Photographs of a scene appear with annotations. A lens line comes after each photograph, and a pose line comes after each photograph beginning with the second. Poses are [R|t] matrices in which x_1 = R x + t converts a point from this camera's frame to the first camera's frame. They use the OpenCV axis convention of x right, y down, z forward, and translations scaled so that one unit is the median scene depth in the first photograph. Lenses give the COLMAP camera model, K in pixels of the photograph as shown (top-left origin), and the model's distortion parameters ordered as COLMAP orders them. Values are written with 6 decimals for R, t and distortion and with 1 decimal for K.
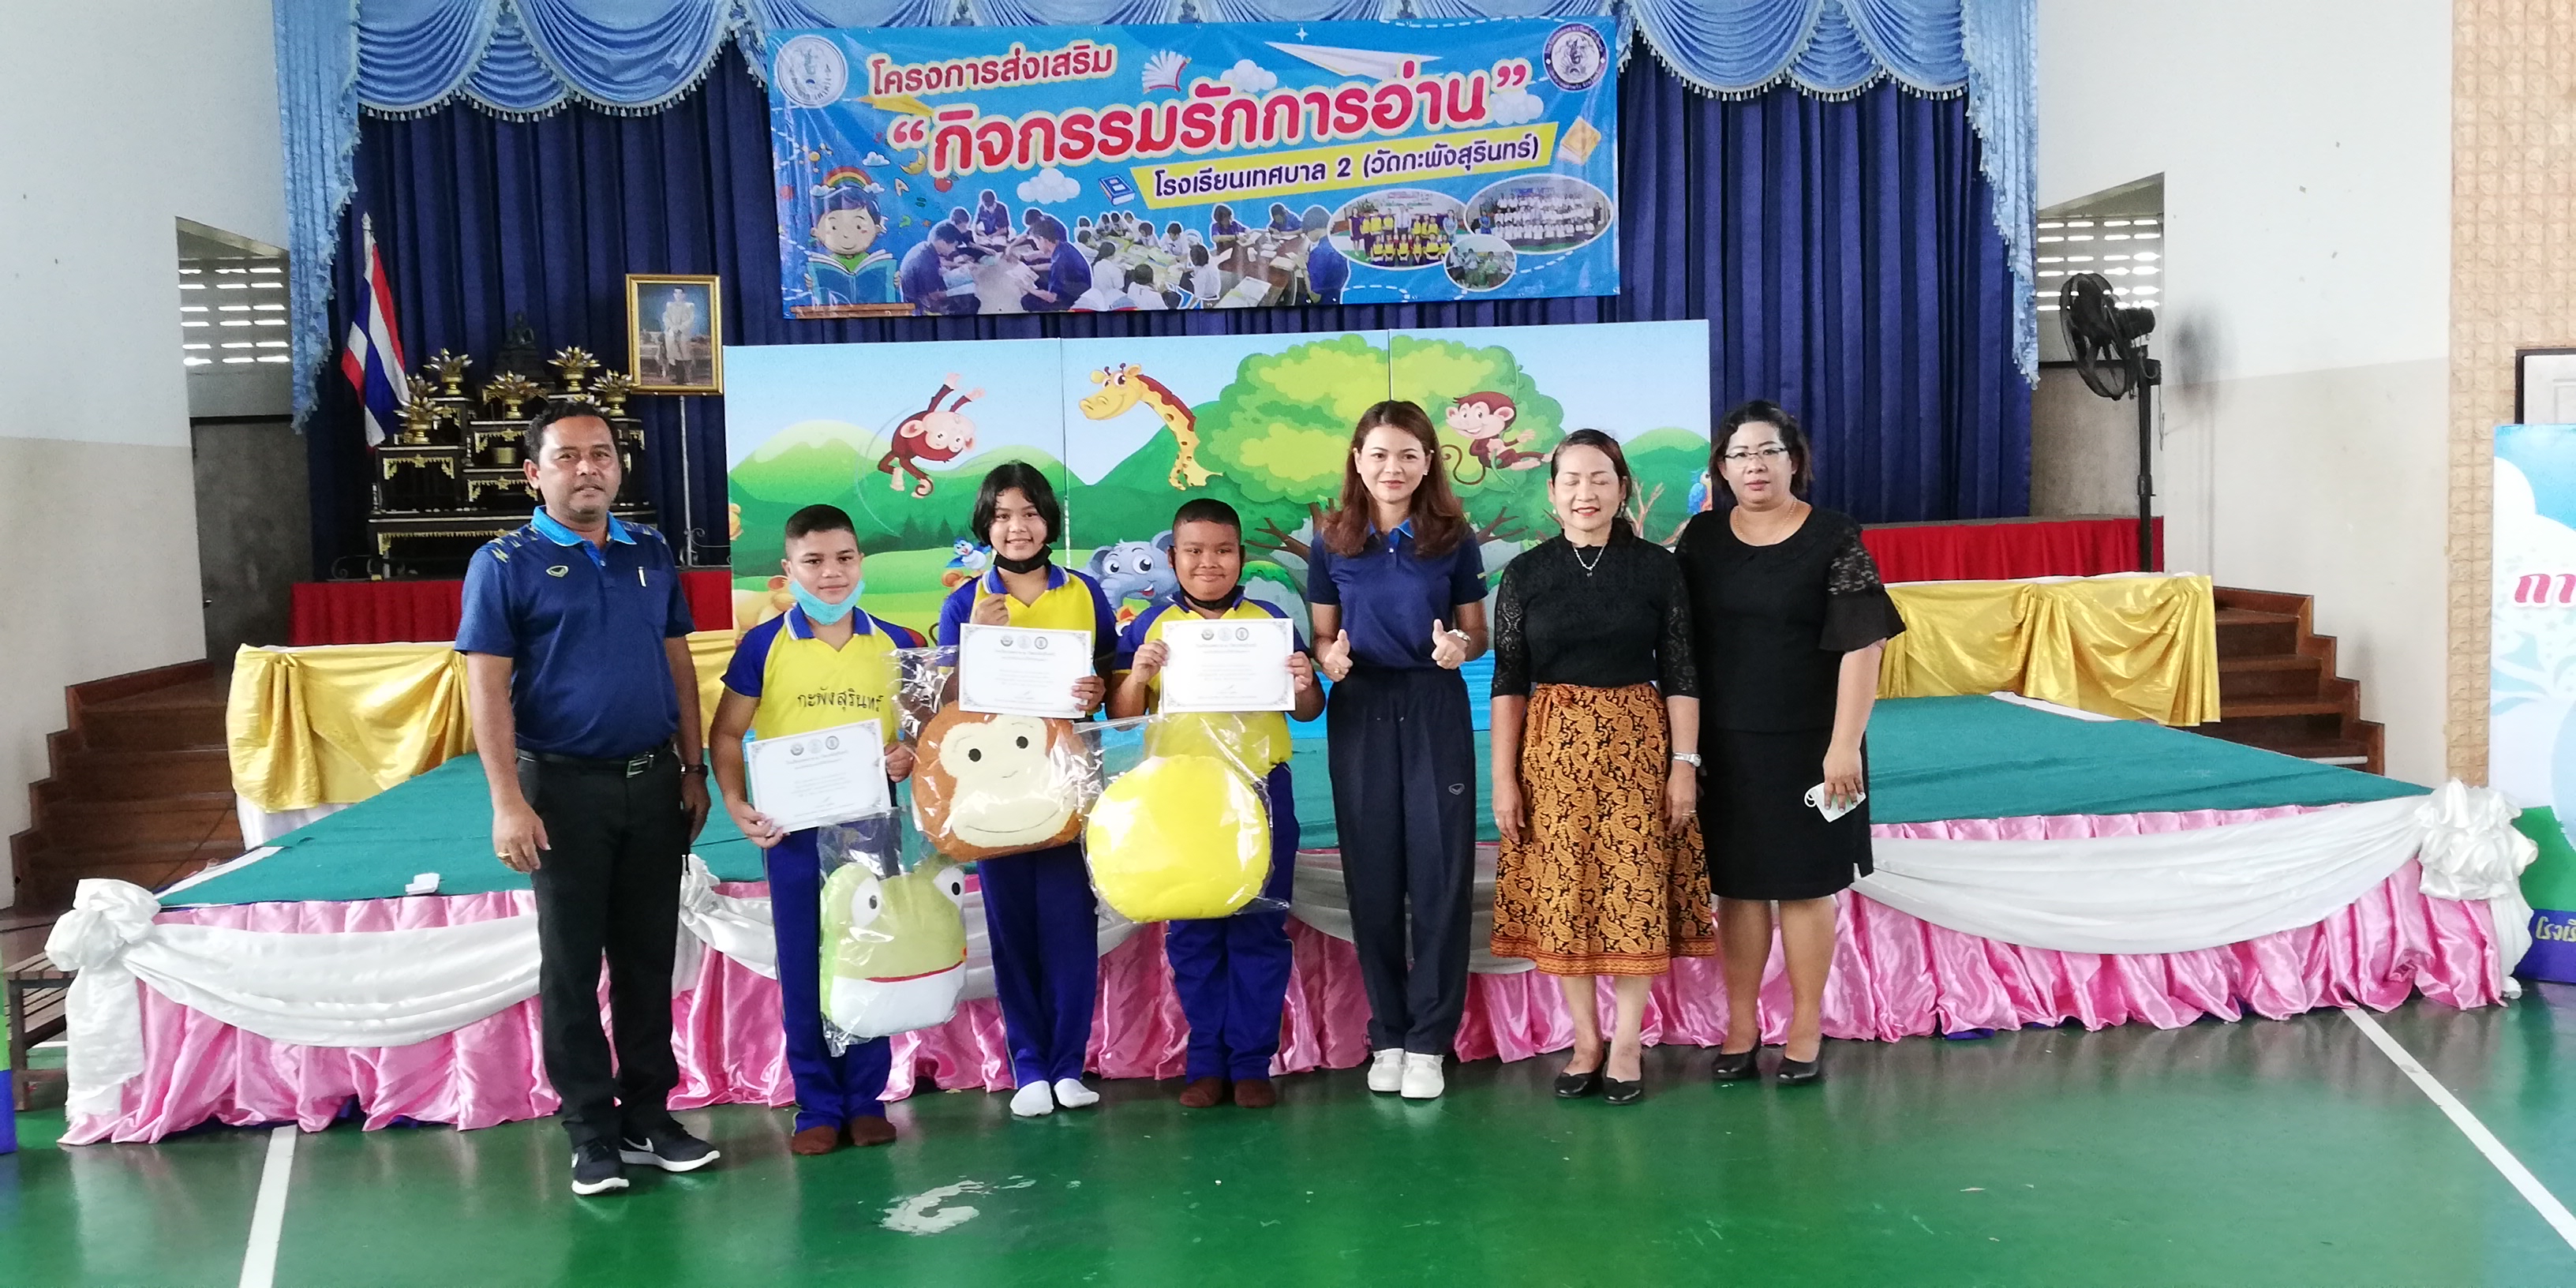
lens RADIAL K [[2176.8, 0, 1296.1], [0, 2176.8, 630.8], [0, 0, 1]] dist [0.071532, -0.089469]
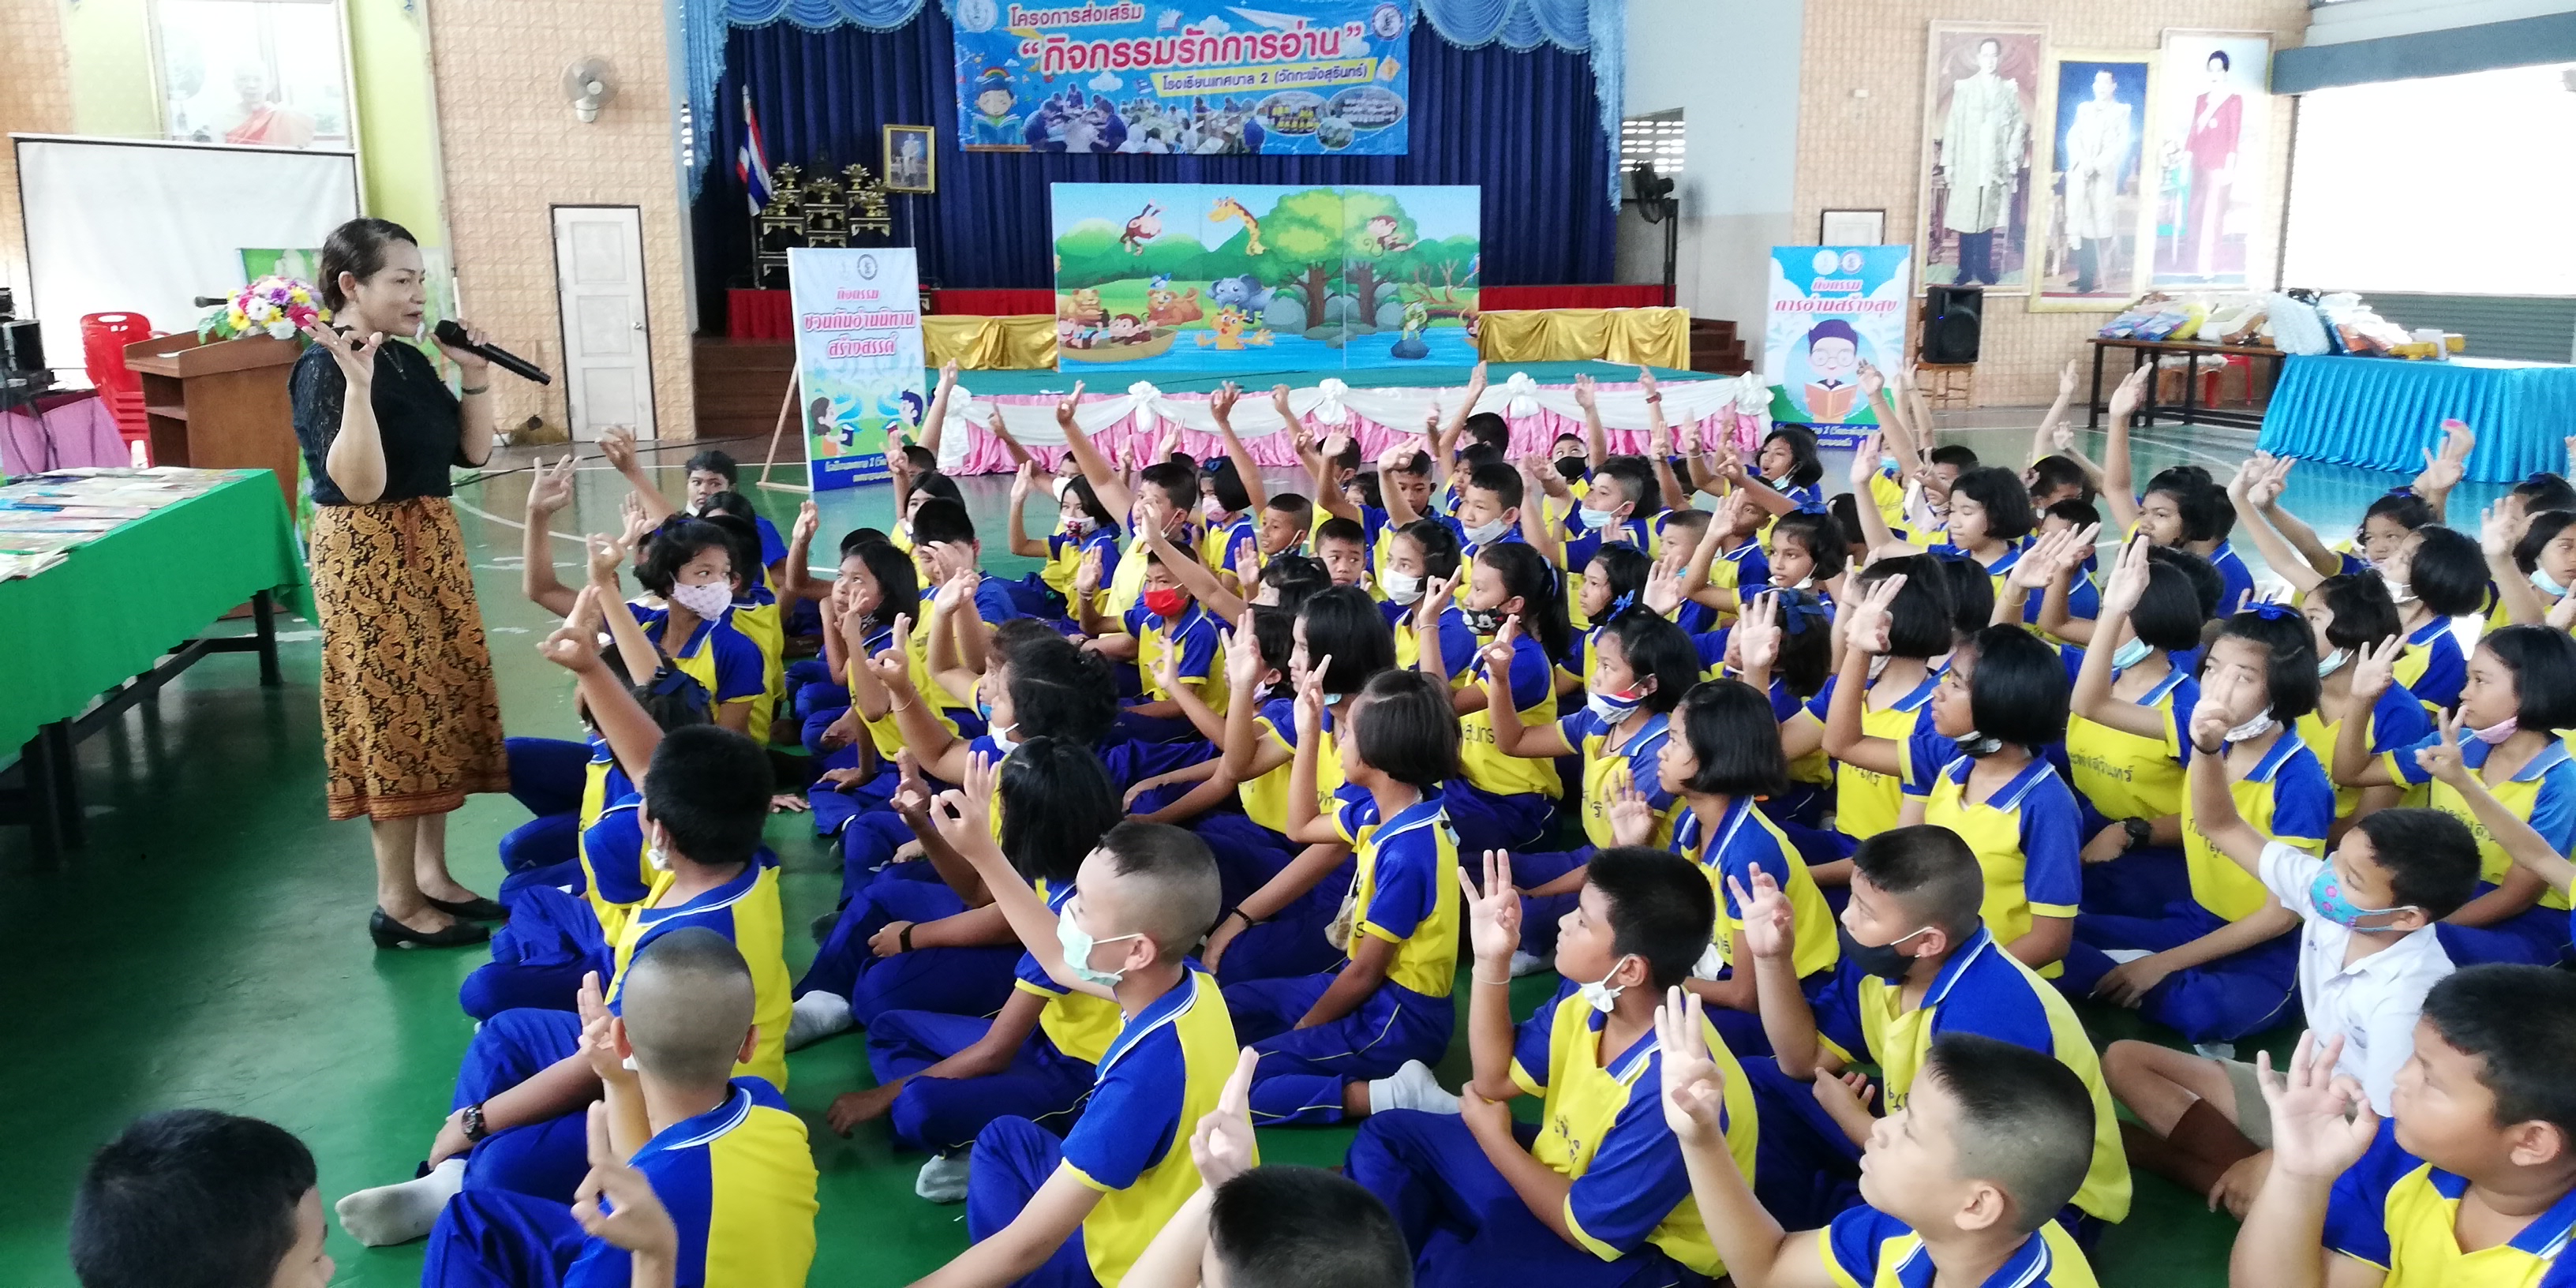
lens RADIAL K [[1945.3, 0, 1287.1], [0, 1945.3, 639.5], [0, 0, 1]] dist [0.063502, -0.075368]
pose [[0.987032, -0.000392, 0.160524, -0.226132], [-0.020125, 0.991805, 0.126165, 0.049367], [-0.159258, -0.127760, 0.978935, -0.683164]]
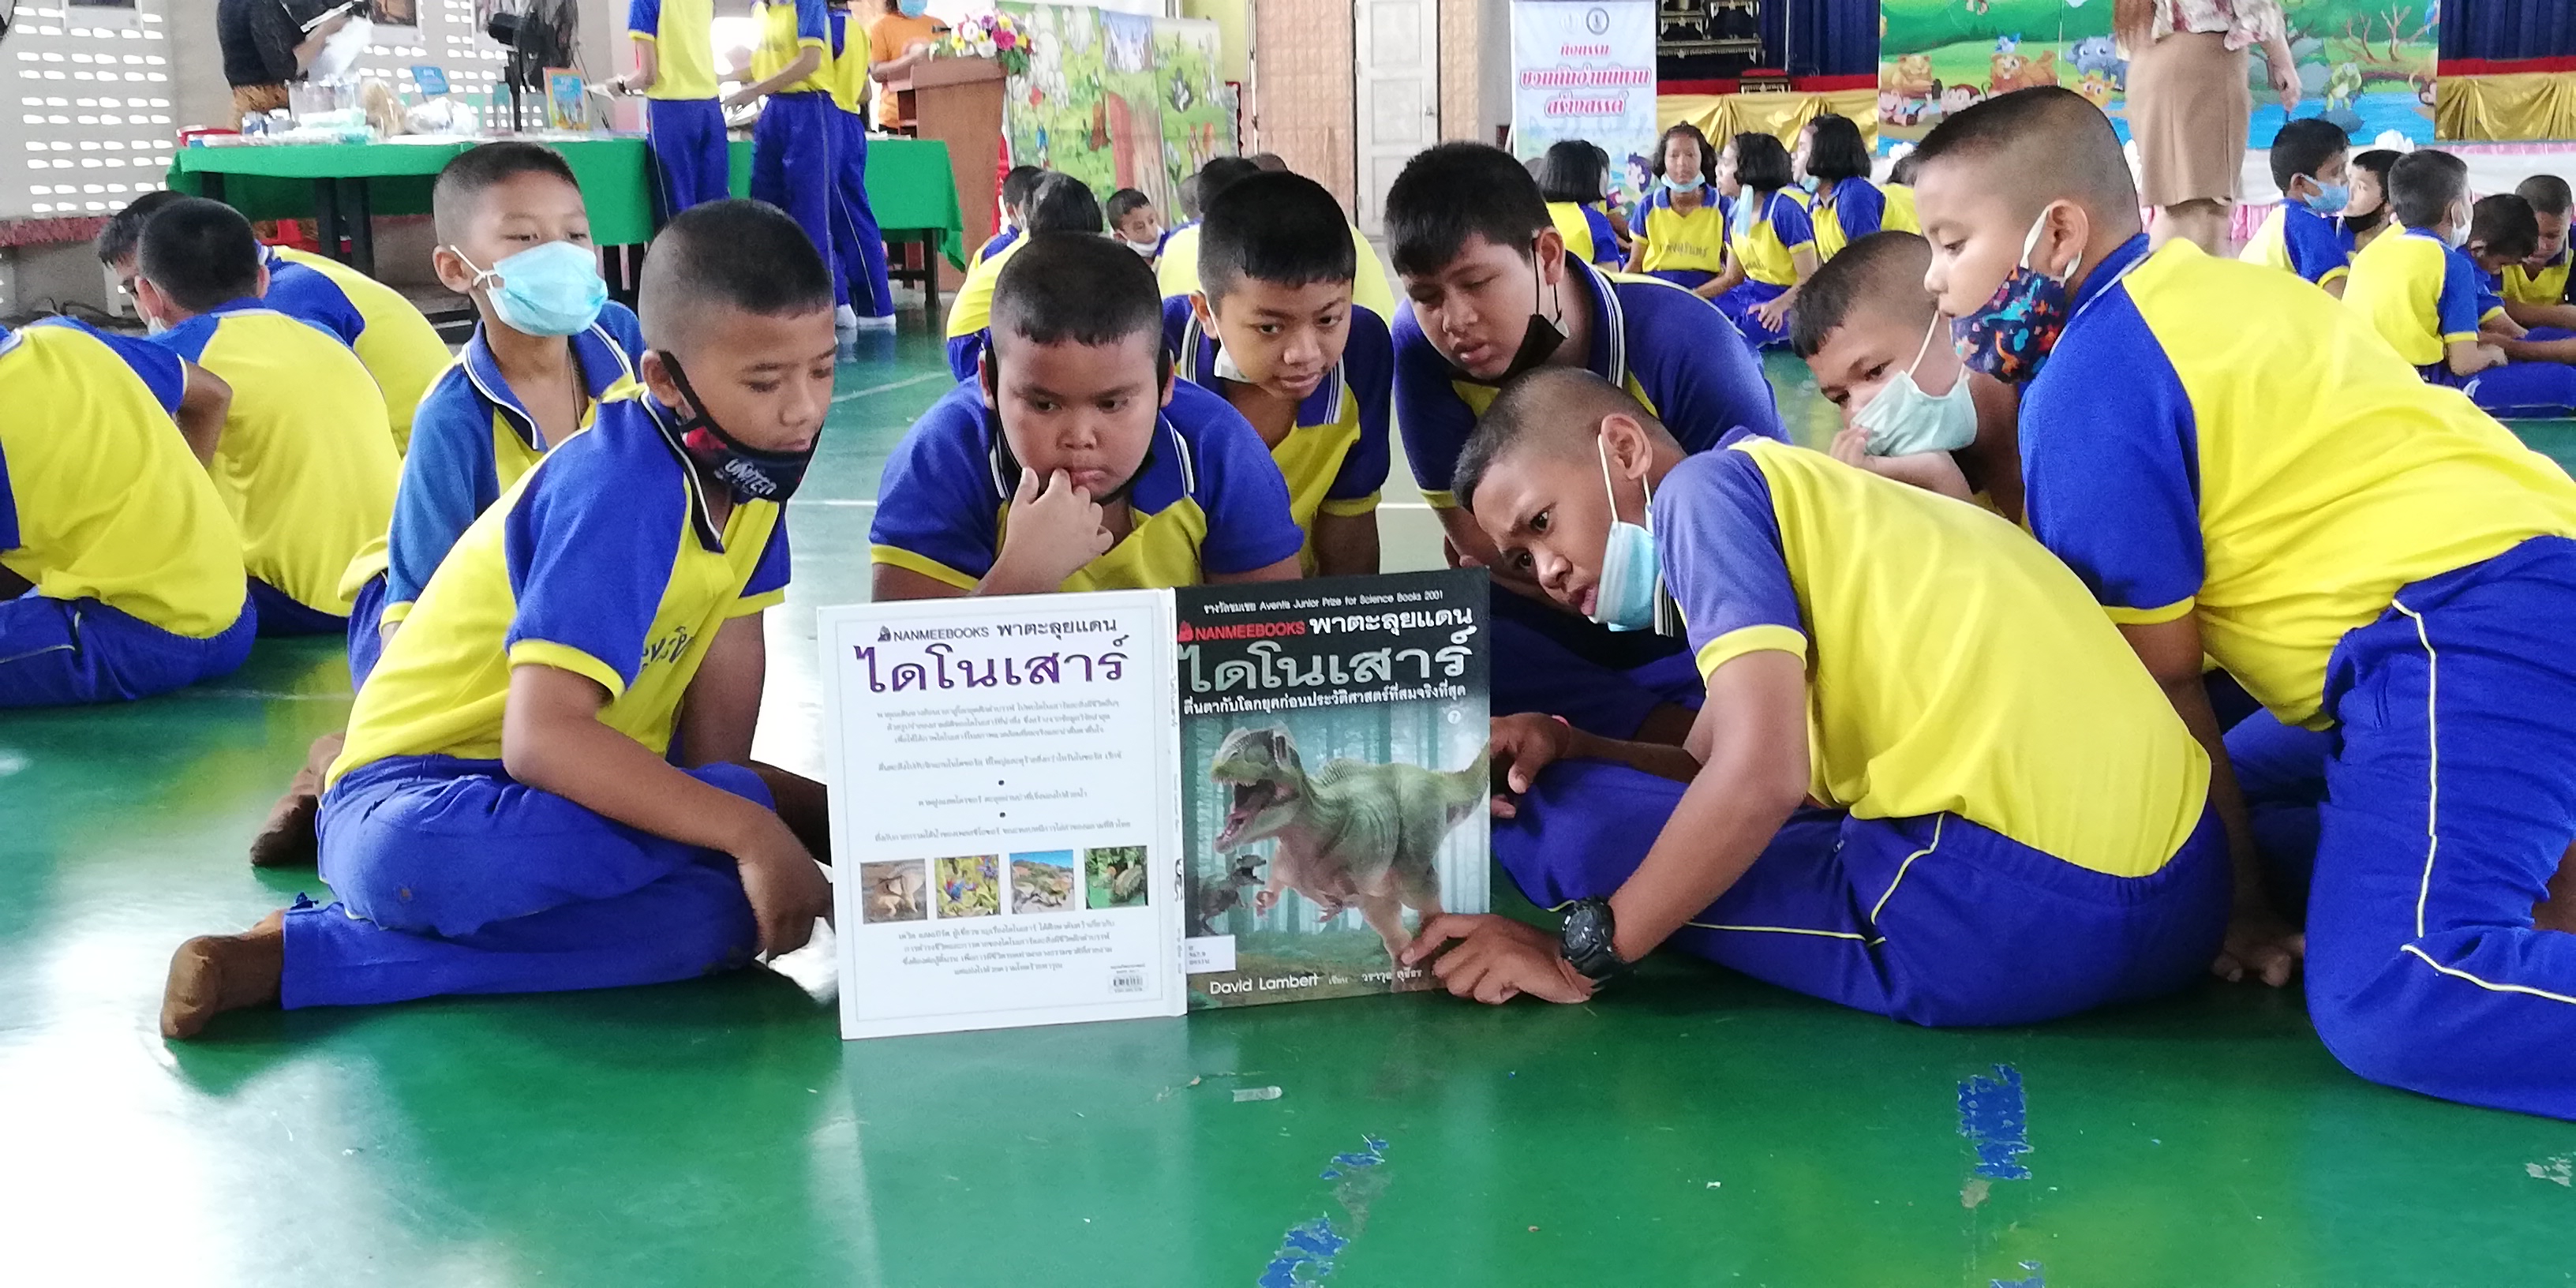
lens RADIAL K [[2900.4, 0, 1286.1], [0, 2900.4, 651.2], [0, 0, 1]] dist [0.146570, -0.329596]
pose [[0.949966, 0.070195, -0.304364, 0.044662], [-0.034391, 0.992003, 0.121442, 0.131258], [0.310454, -0.104899, 0.944783, -1.085683]]
